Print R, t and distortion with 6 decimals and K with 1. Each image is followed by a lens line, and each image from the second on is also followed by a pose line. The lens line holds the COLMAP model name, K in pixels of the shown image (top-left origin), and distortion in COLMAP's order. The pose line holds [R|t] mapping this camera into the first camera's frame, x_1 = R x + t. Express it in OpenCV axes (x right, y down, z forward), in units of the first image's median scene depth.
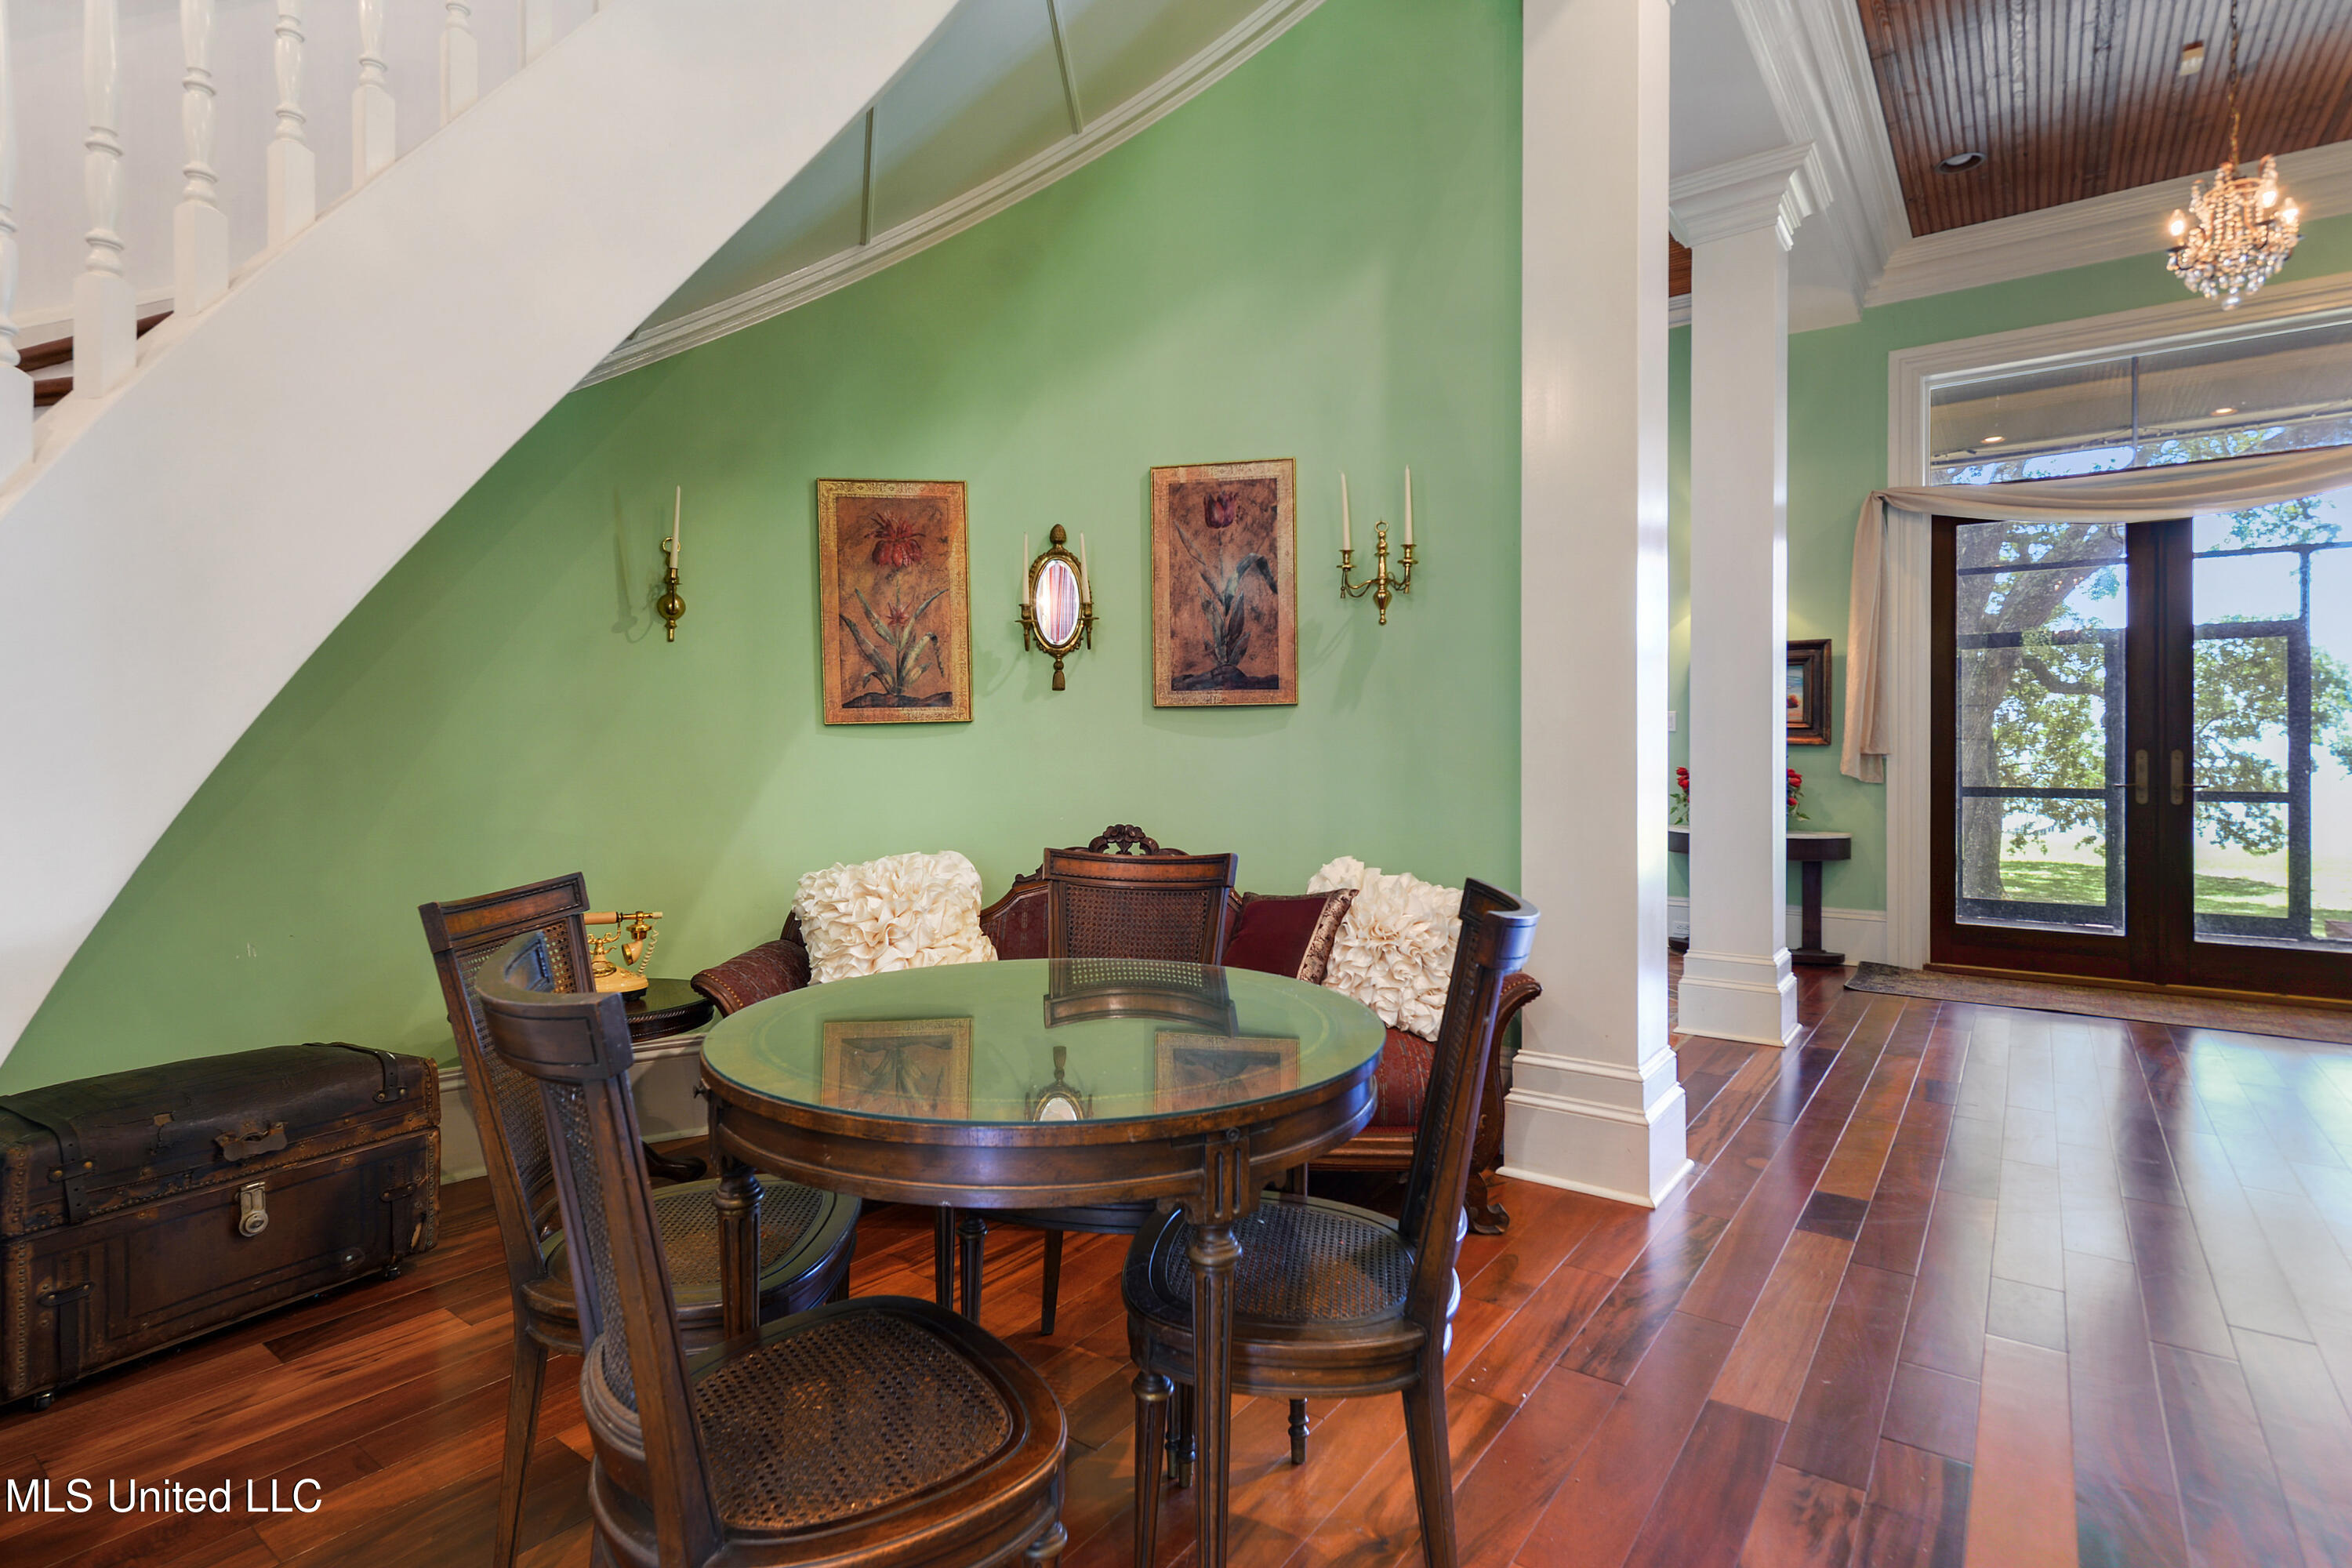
lens RADIAL K [[1109.4, 0, 1182.4], [0, 1109.4, 753.8], [0, 0, 1]] dist [0.005907, -0.001166]
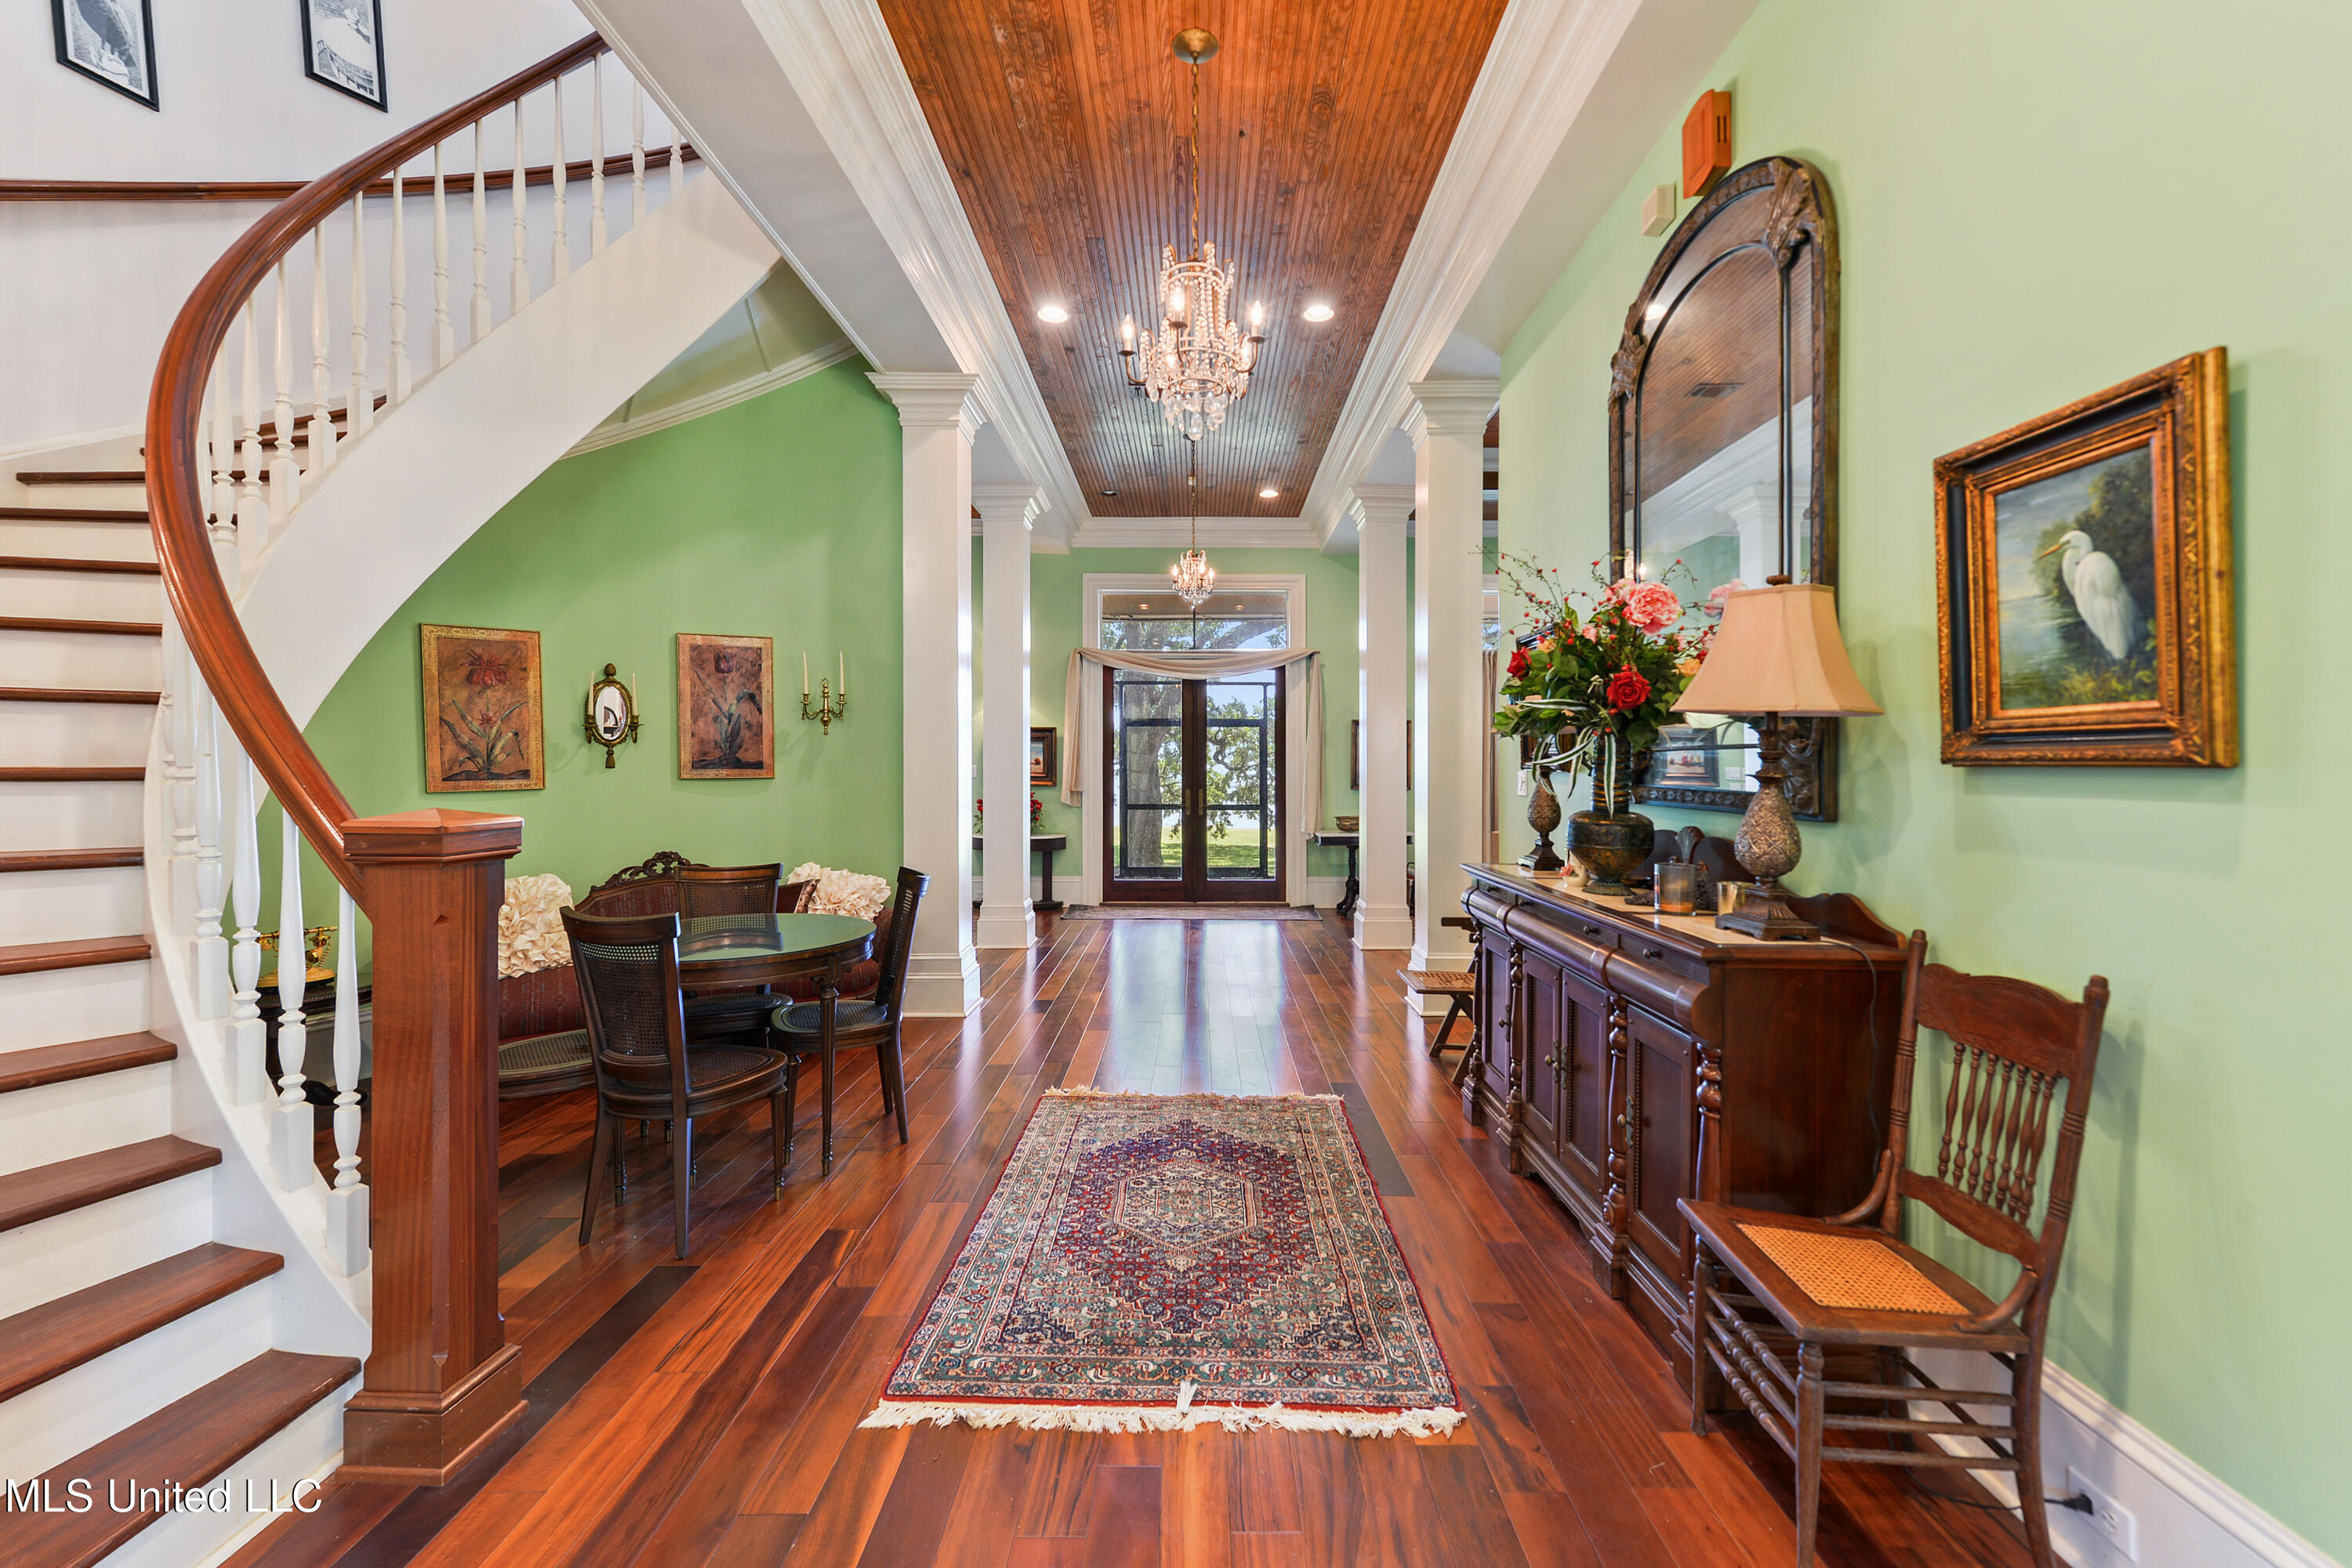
lens RADIAL K [[956.1, 0, 1172.3], [0, 956.1, 770.9], [0, 0, 1]] dist [0.005515, -0.000151]
pose [[0.813853, -0.002655, 0.581065, -0.257103], [0.001278, 0.999995, 0.002780, -0.057080], [-0.581069, -0.001520, 0.813853, -0.583481]]
